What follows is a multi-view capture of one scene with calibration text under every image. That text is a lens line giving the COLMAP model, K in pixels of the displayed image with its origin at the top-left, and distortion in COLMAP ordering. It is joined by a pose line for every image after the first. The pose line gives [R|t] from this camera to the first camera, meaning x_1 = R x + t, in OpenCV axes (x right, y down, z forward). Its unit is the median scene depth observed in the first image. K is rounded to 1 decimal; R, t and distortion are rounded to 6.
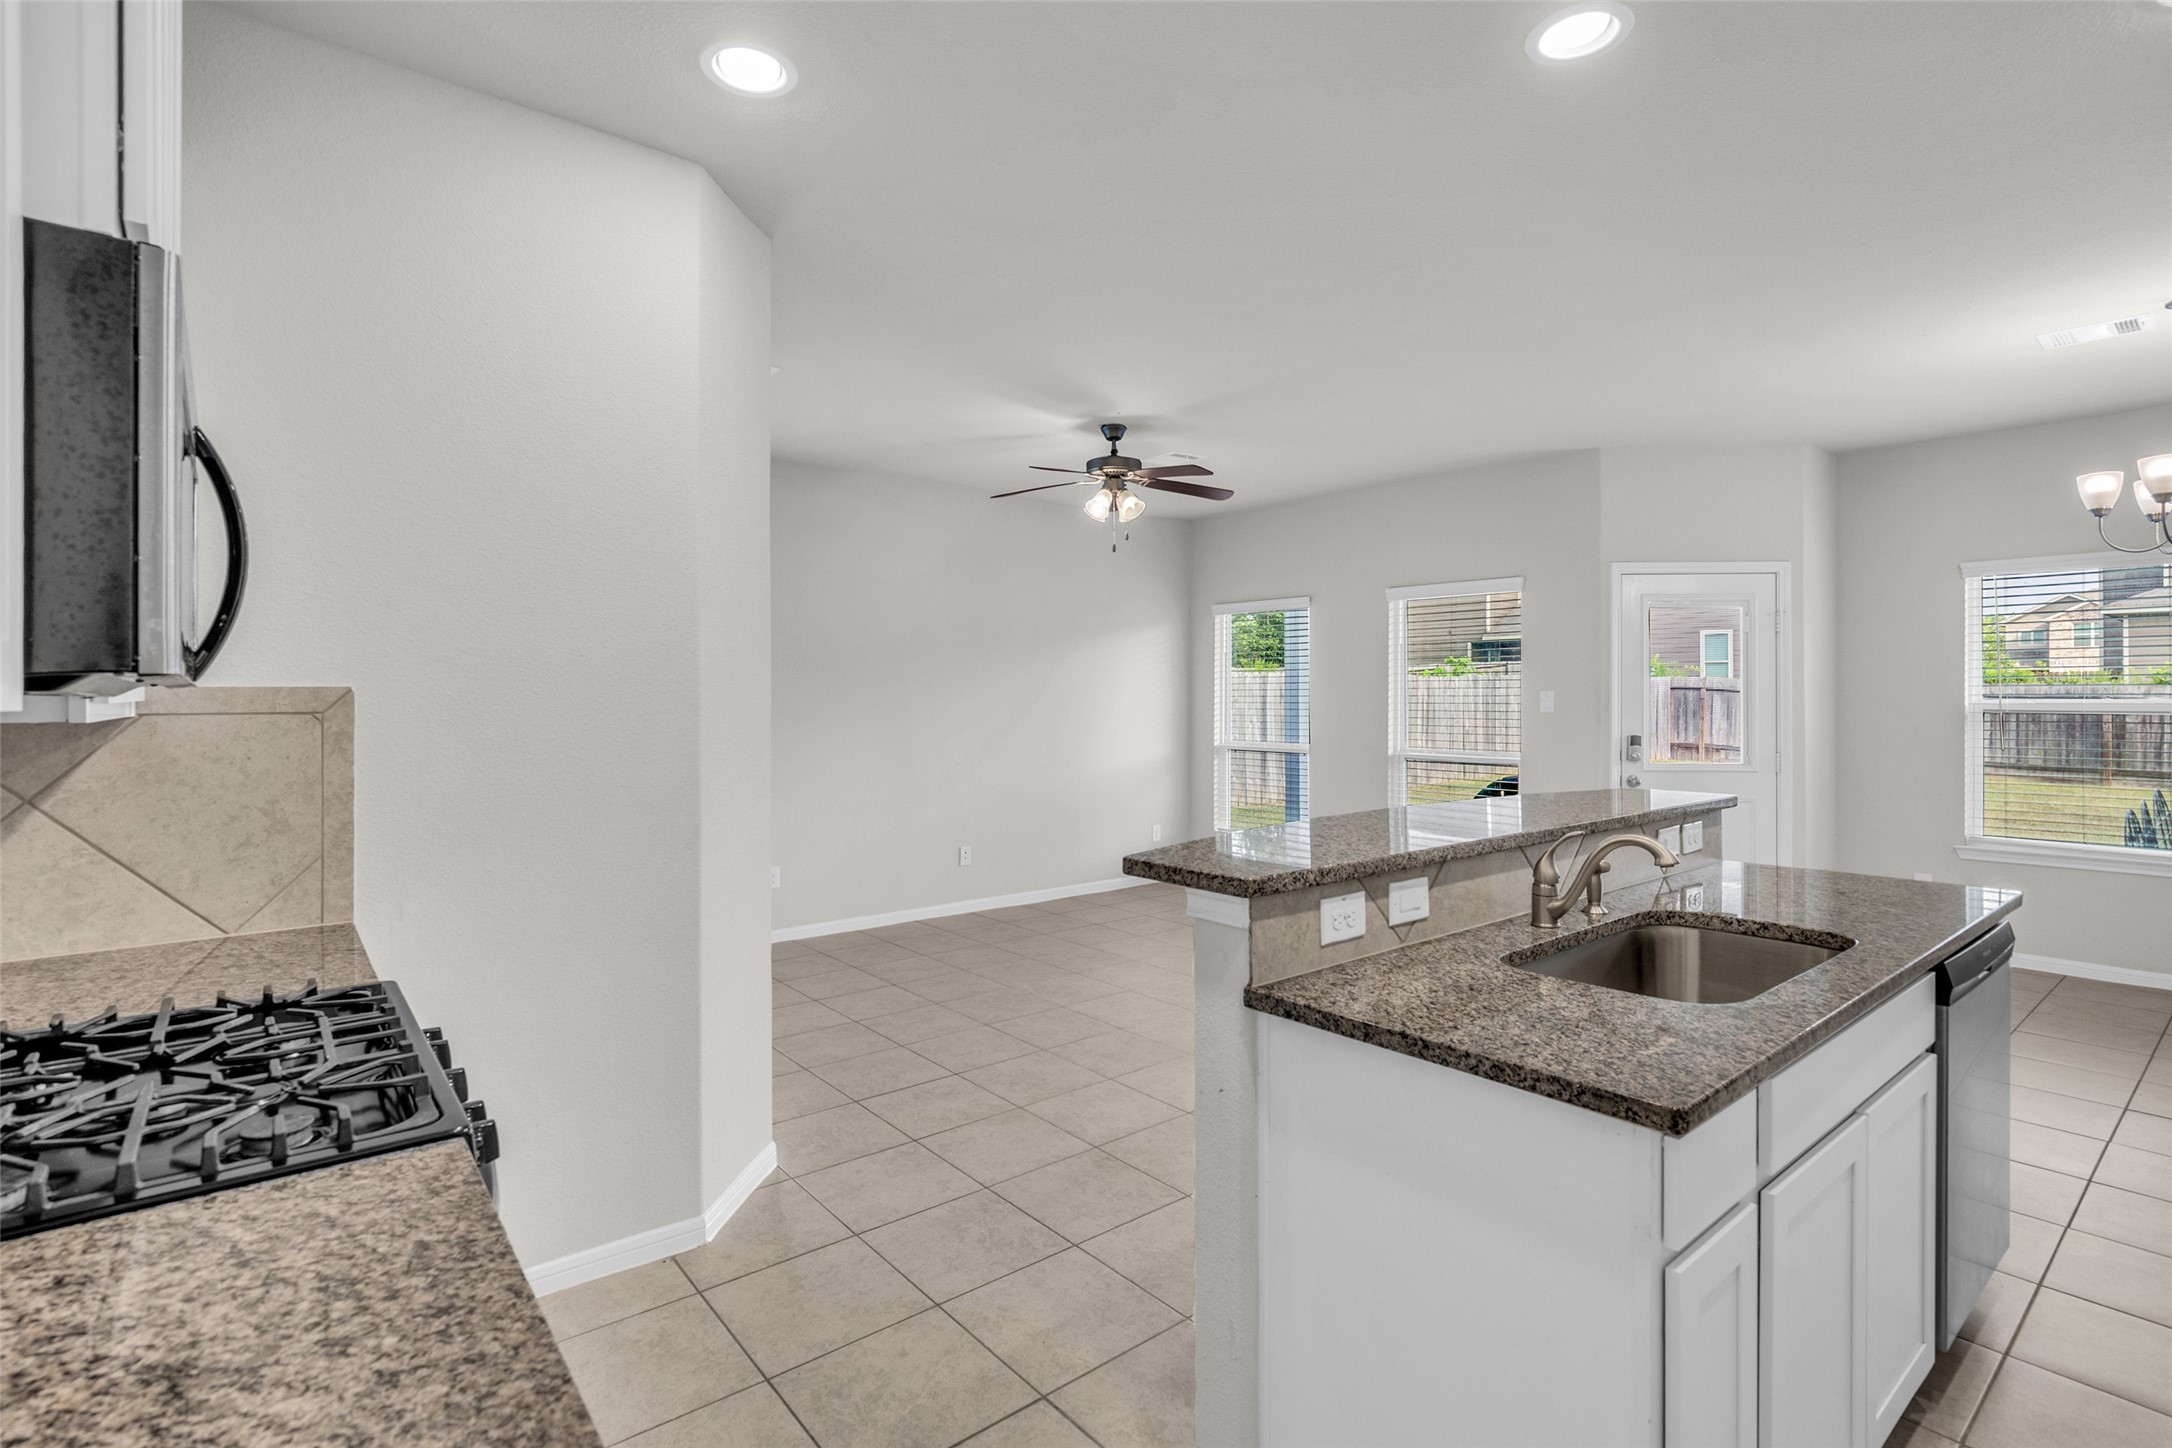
lens RADIAL K [[1024.0, 0, 1091.5], [0, 1024.0, 699.6], [0, 0, 1]] dist [-0.002247, -0.000090]
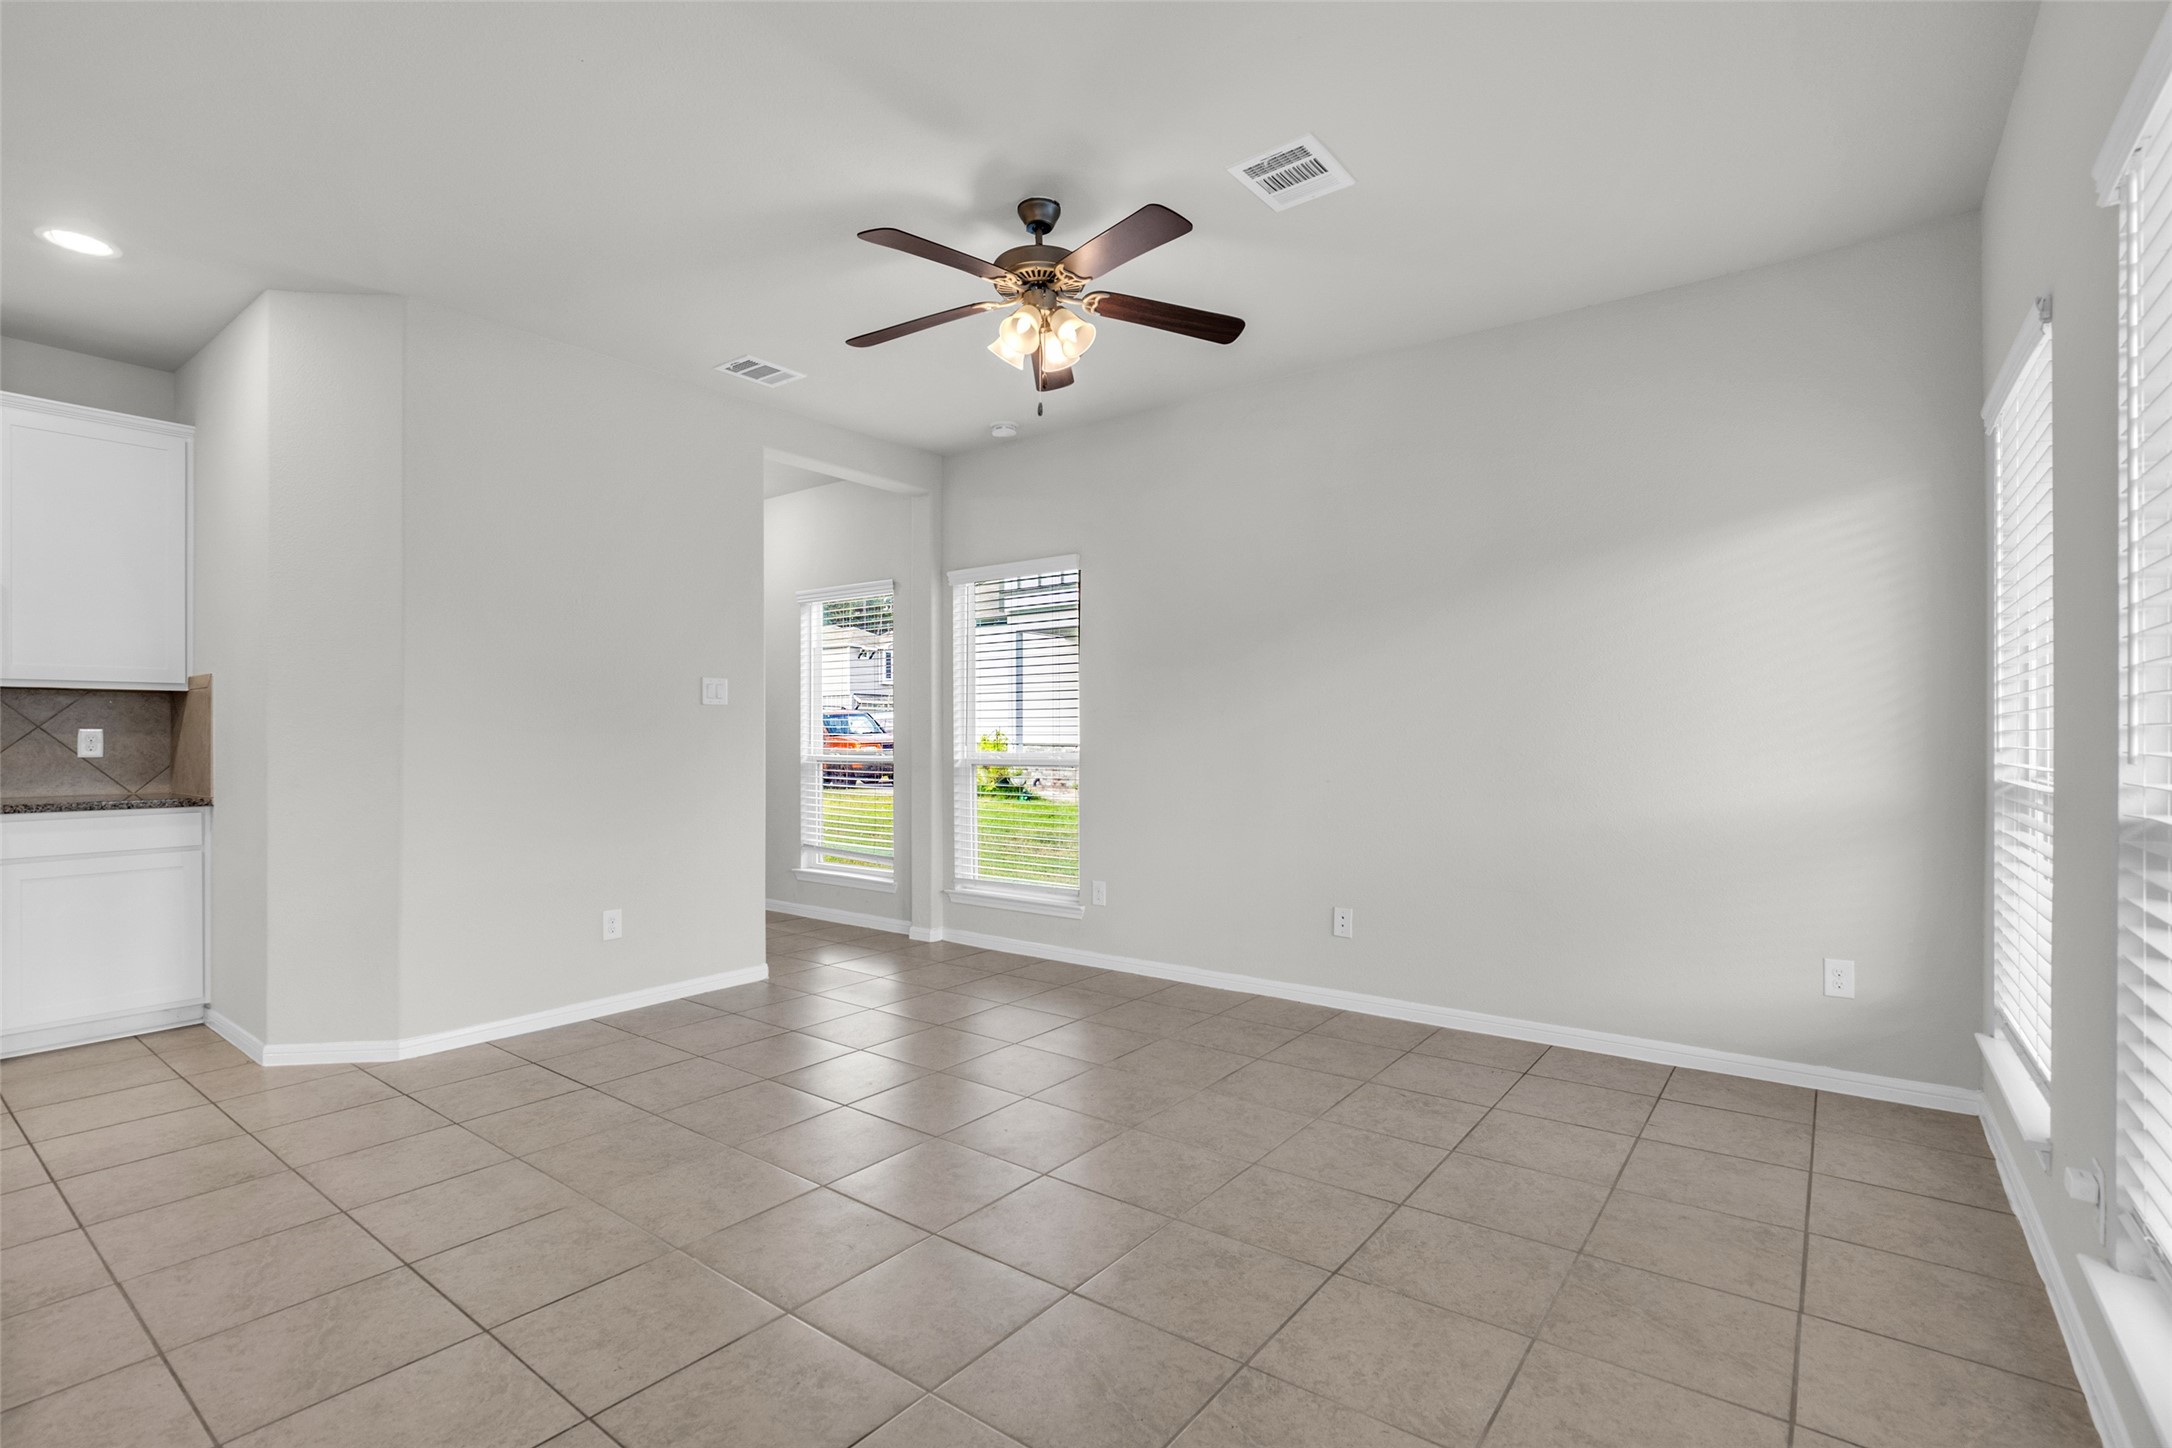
lens RADIAL K [[1002.6, 0, 1088.2], [0, 1002.6, 736.3], [0, 0, 1]] dist [-0.010923, -0.000206]
pose [[0.230367, -0.000677, -0.973104, 0.563219], [0.000030, 1.000000, -0.000688, 0.041077], [0.973104, 0.000129, 0.230367, 0.841961]]
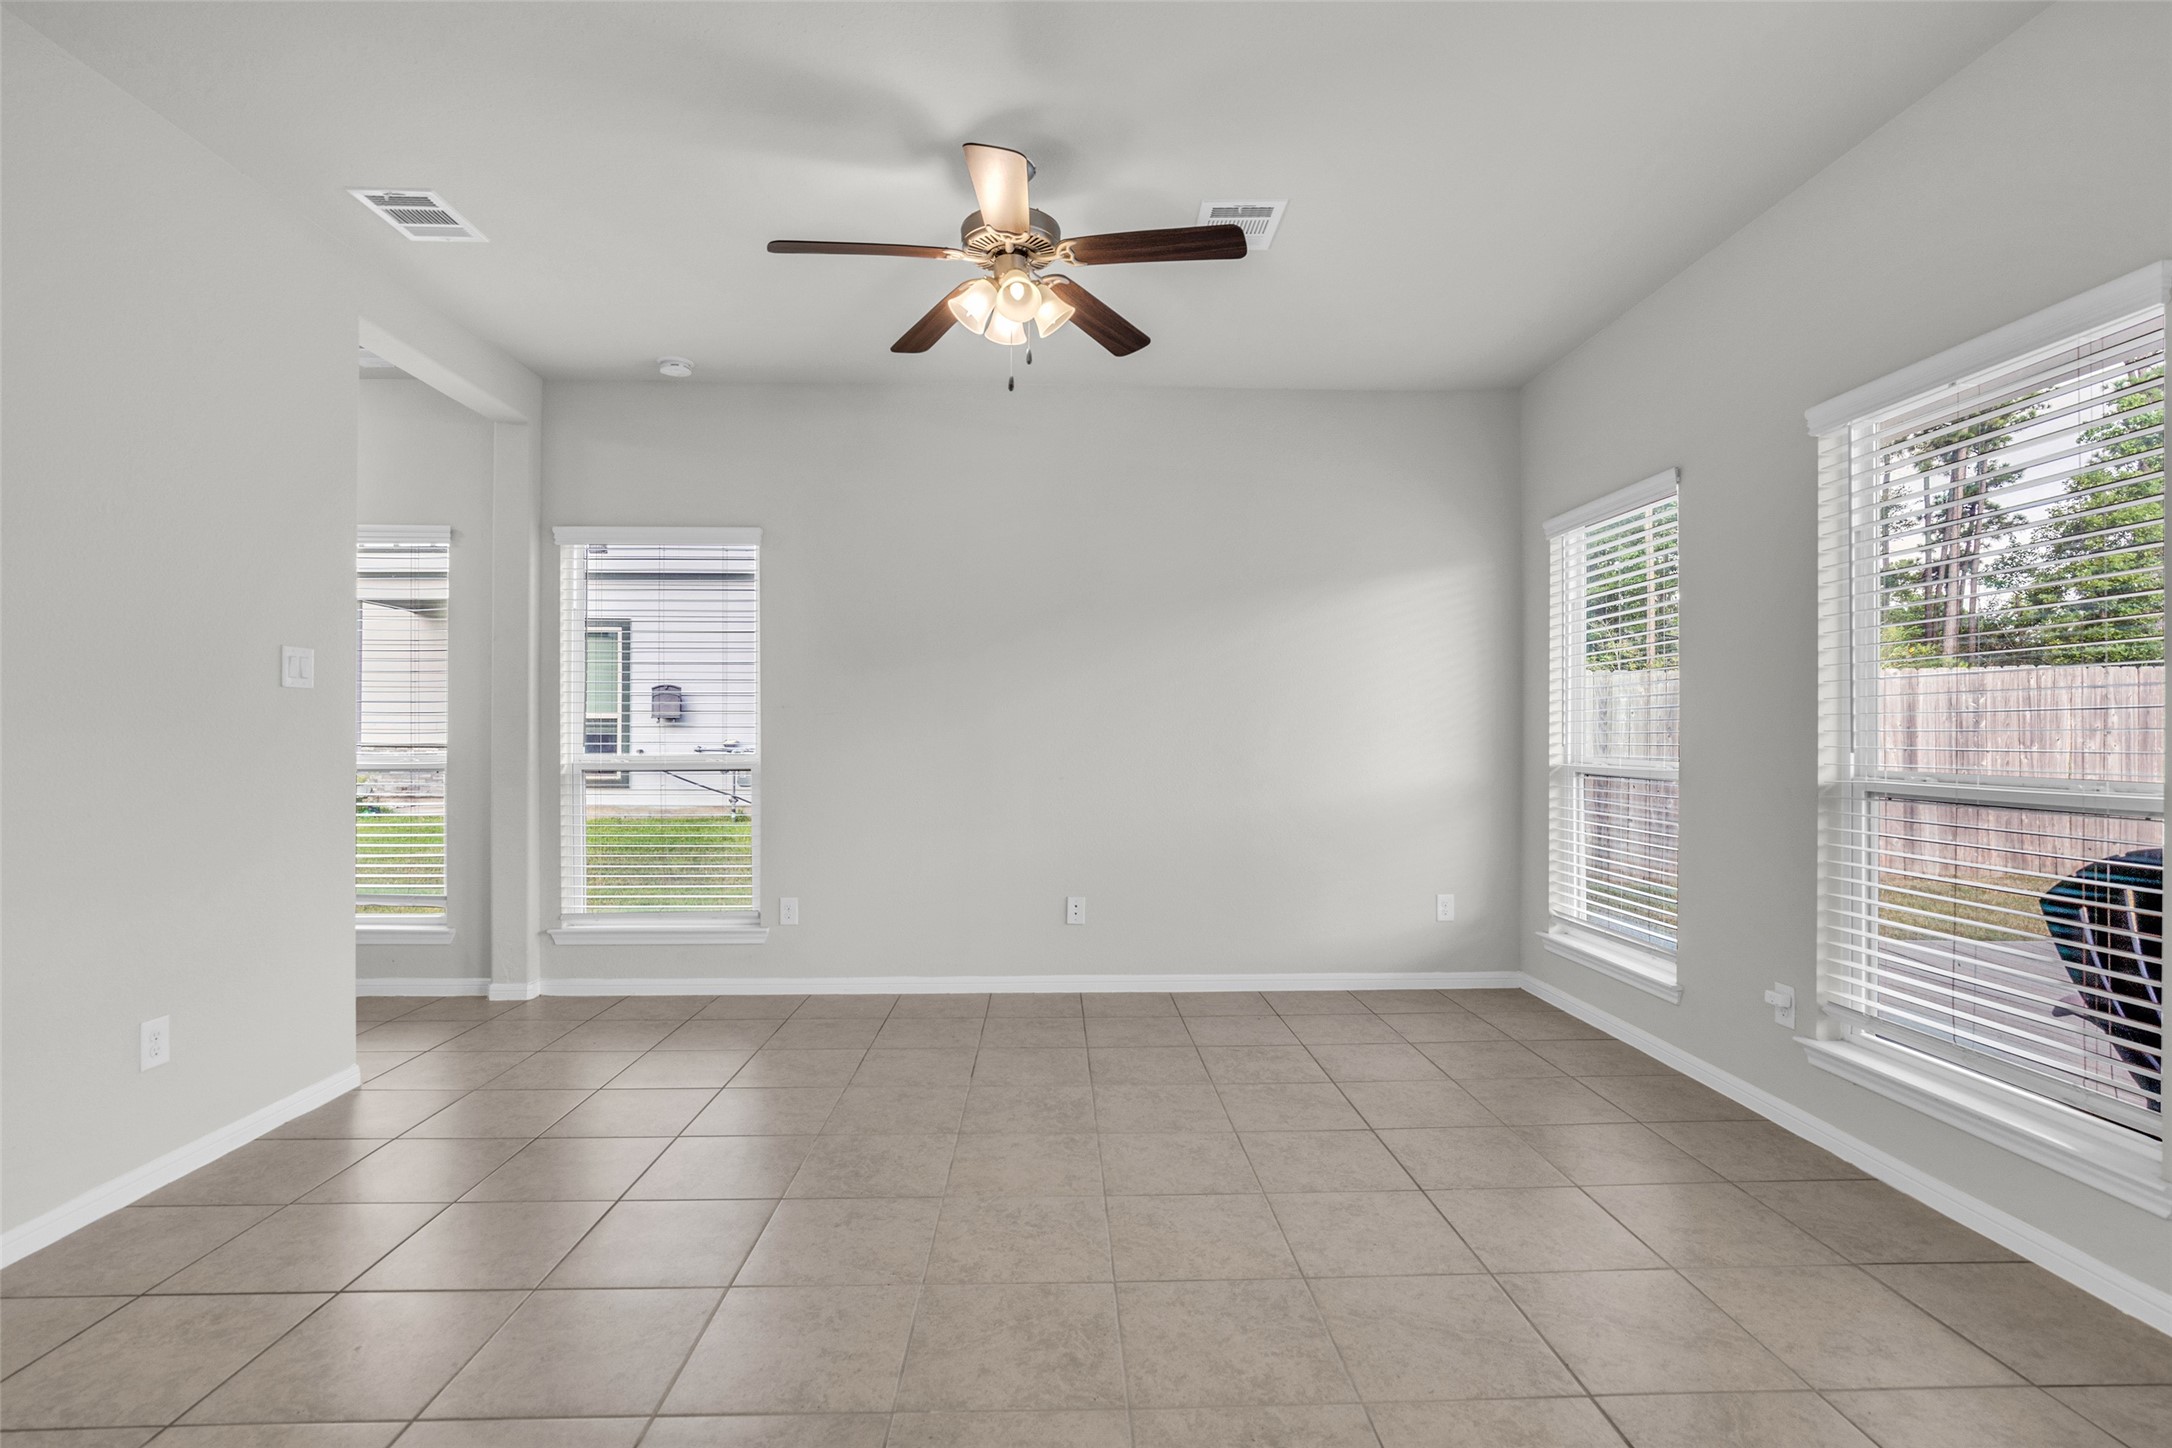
lens RADIAL K [[999.5, 0, 1084.7], [0, 999.5, 732.7], [0, 0, 1]] dist [-0.009669, 0.000391]
pose [[0.791582, -0.001000, -0.611063, 0.362380], [-0.001212, 0.999994, -0.003206, 0.040506], [0.611062, 0.003279, 0.791576, 0.562948]]
